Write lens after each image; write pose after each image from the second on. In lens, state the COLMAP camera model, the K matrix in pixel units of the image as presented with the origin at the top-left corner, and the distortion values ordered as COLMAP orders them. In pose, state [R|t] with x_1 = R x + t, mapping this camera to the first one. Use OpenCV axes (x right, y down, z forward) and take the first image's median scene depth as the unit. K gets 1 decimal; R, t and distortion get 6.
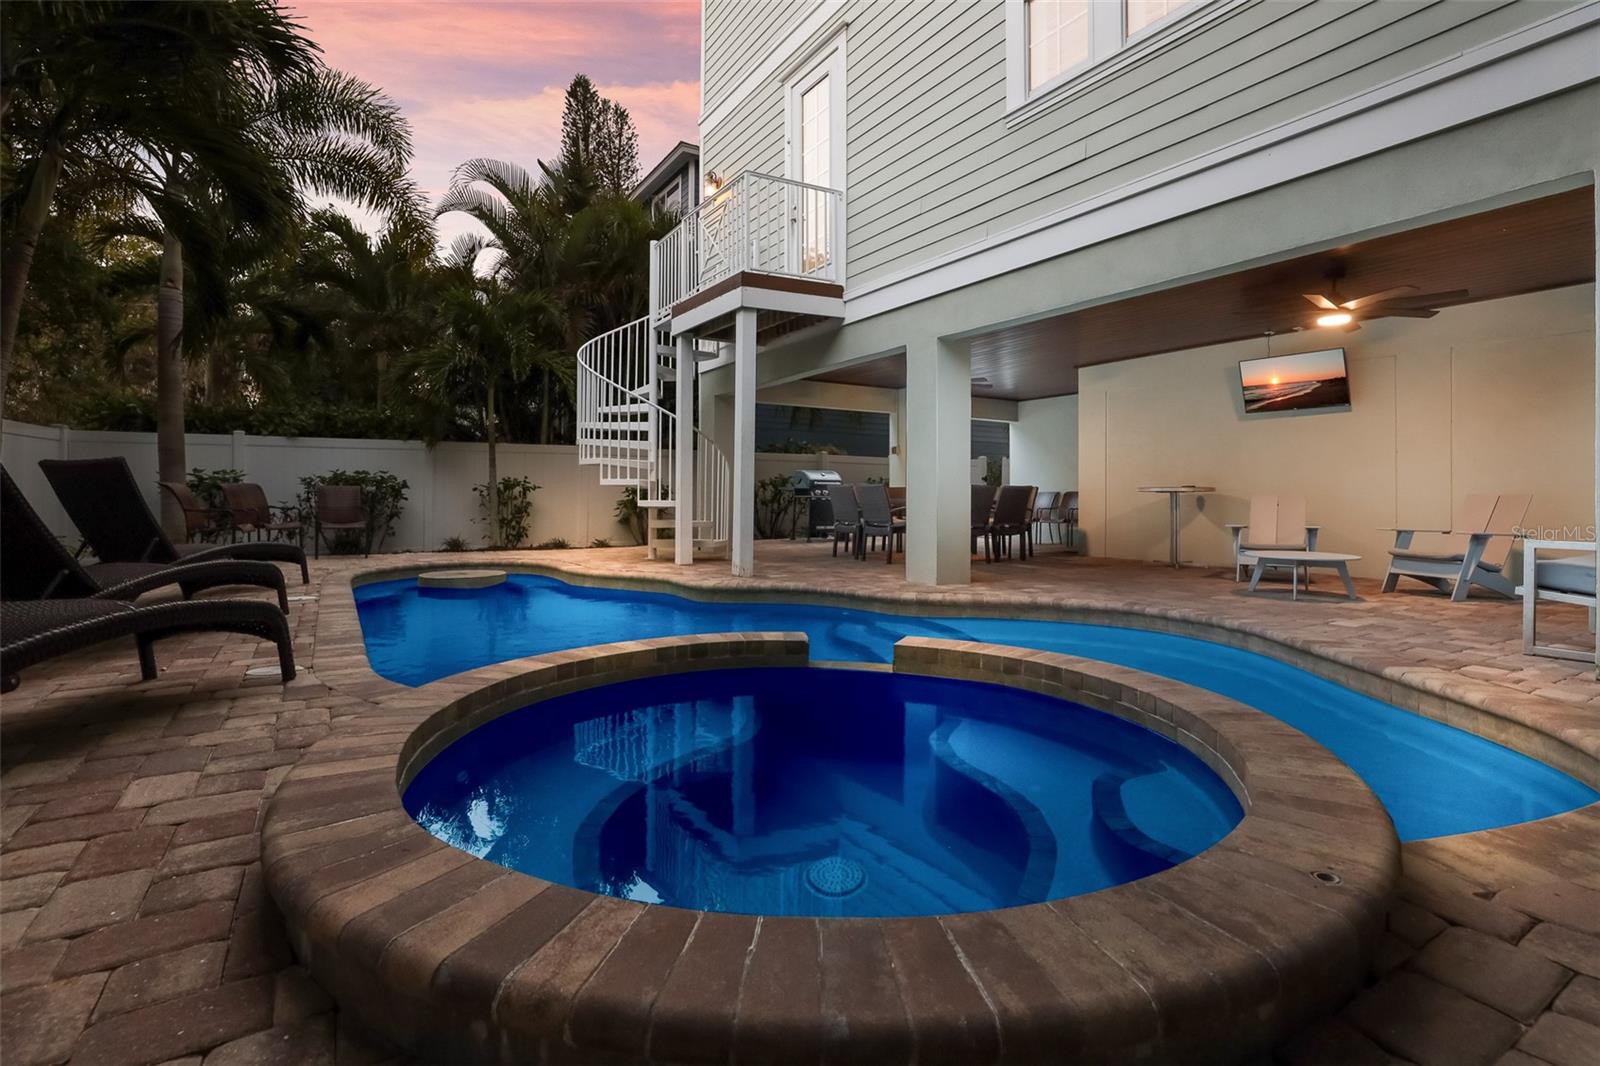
lens RADIAL K [[769.1, 0, 796.2], [0, 769.1, 496.2], [0, 0, 1]] dist [-0.037661, 0.014223]
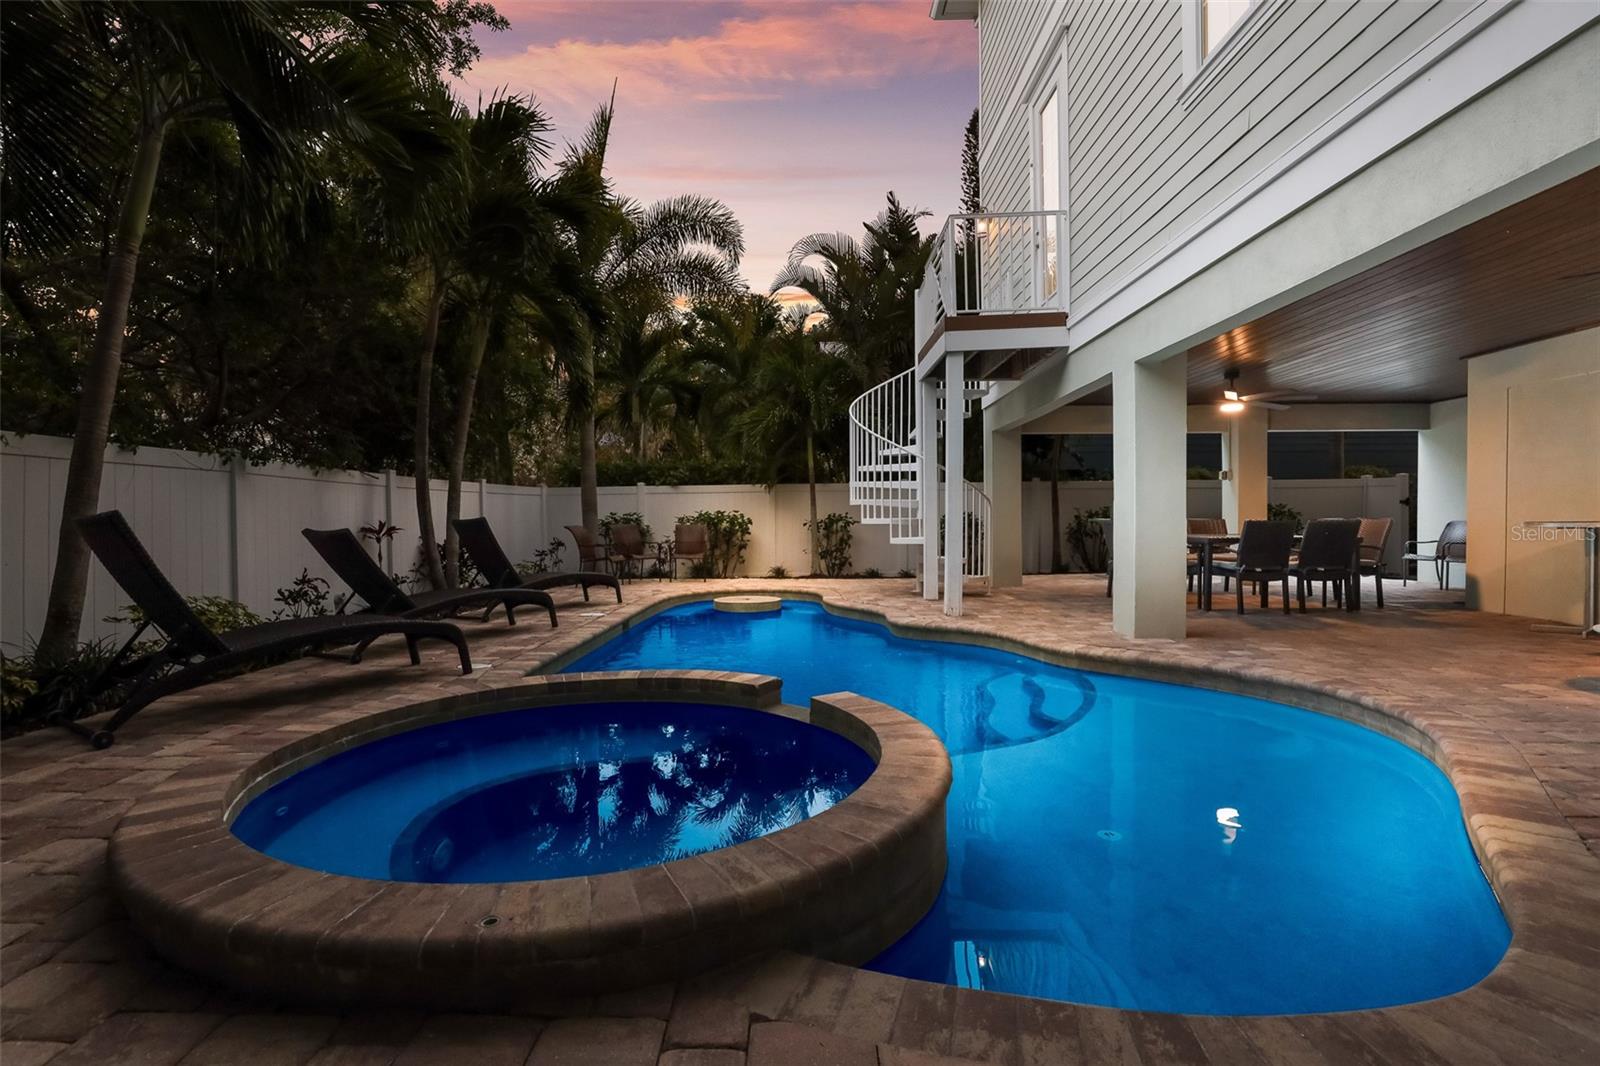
lens RADIAL K [[751.2, 0, 788.3], [0, 751.2, 540.9], [0, 0, 1]] dist [-0.035433, 0.011620]
pose [[0.838074, 0.004455, -0.545538, 0.247953], [0.012592, 0.999542, 0.027506, -0.021485], [0.545411, -0.029921, 0.837635, 0.035596]]
